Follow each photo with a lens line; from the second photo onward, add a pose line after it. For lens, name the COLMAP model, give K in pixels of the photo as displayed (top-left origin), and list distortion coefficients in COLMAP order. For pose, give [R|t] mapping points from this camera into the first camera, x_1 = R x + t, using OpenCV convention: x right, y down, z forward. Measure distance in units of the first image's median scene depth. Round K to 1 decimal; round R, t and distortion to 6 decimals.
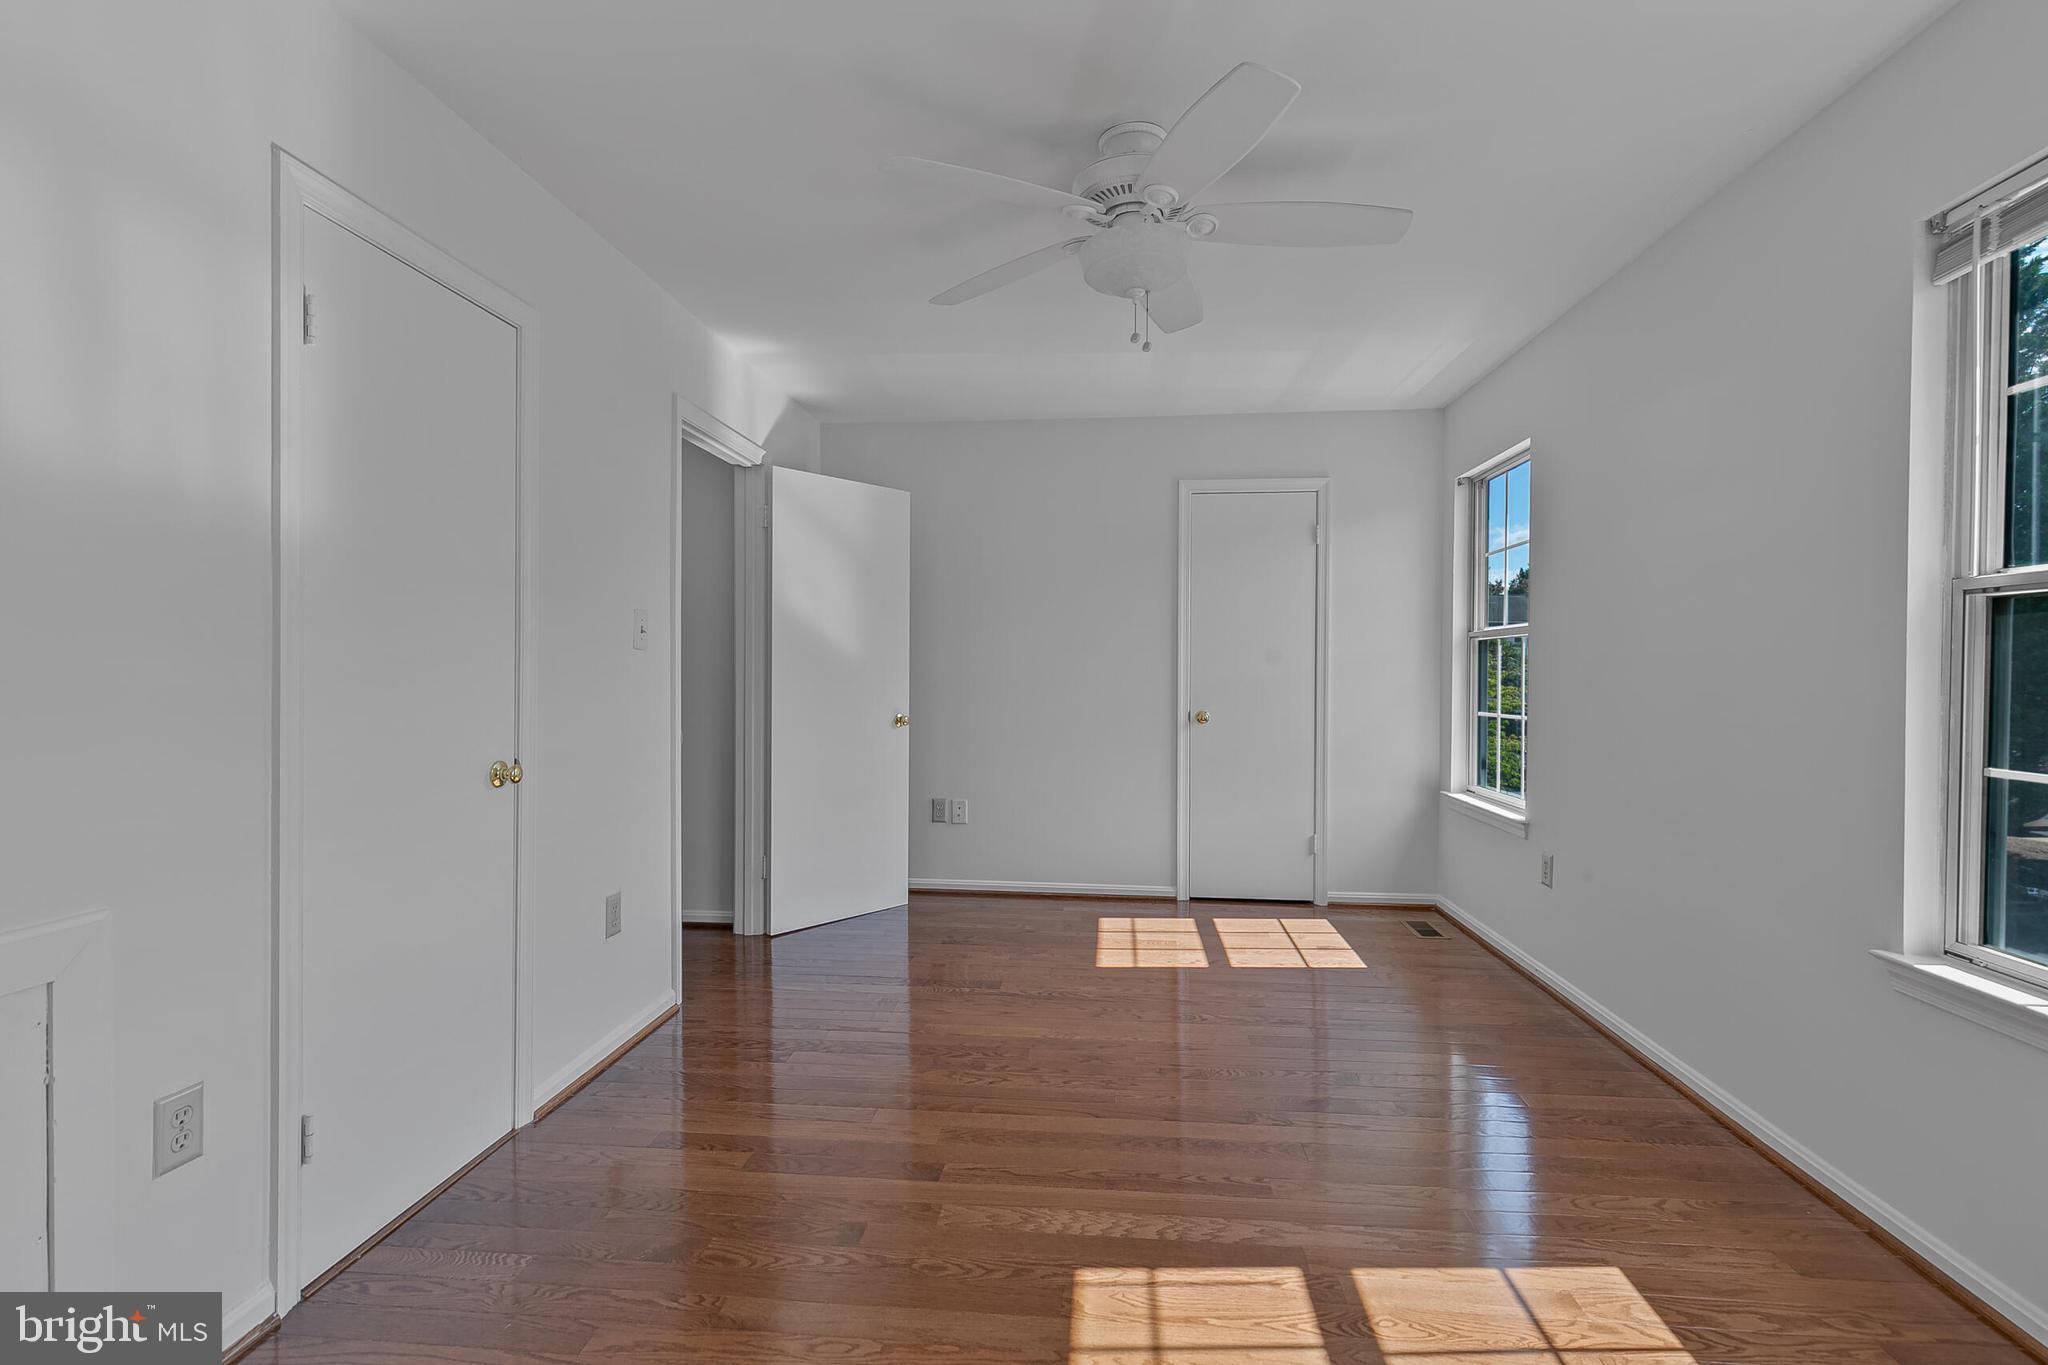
lens RADIAL K [[923.2, 0, 1028.0], [0, 923.2, 674.9], [0, 0, 1]] dist [0.001327, -0.000317]
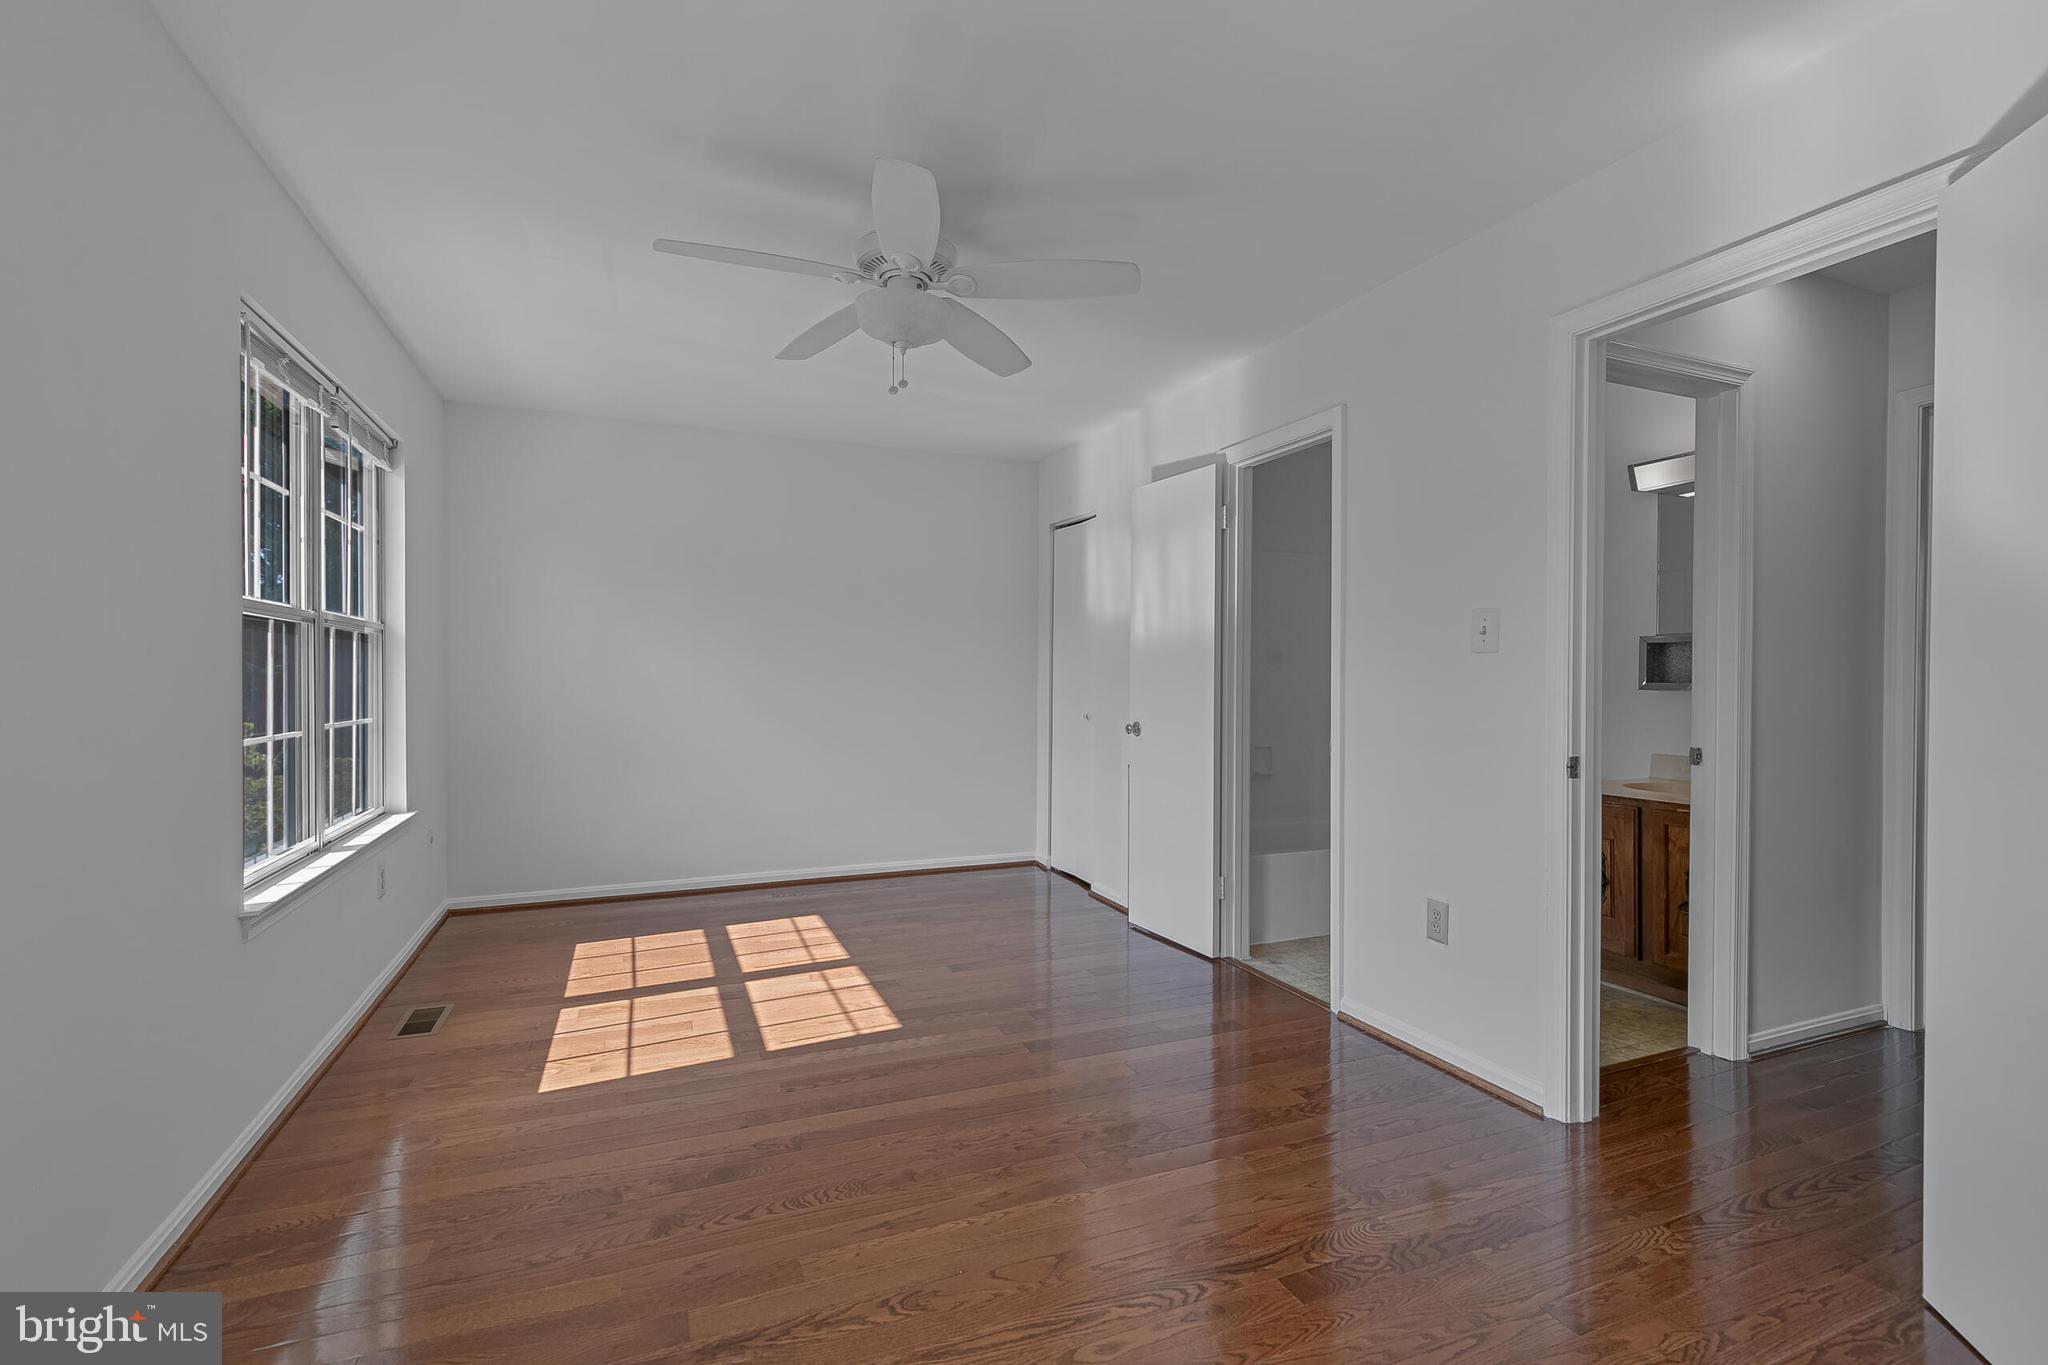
lens RADIAL K [[923.2, 0, 1021.6], [0, 923.2, 676.5], [0, 0, 1]] dist [0.001327, -0.000317]
pose [[-0.888730, -0.006358, -0.458387, 0.639793], [-0.013594, 0.999830, 0.012490, -0.020796], [0.458229, 0.017331, -0.888665, 2.609956]]
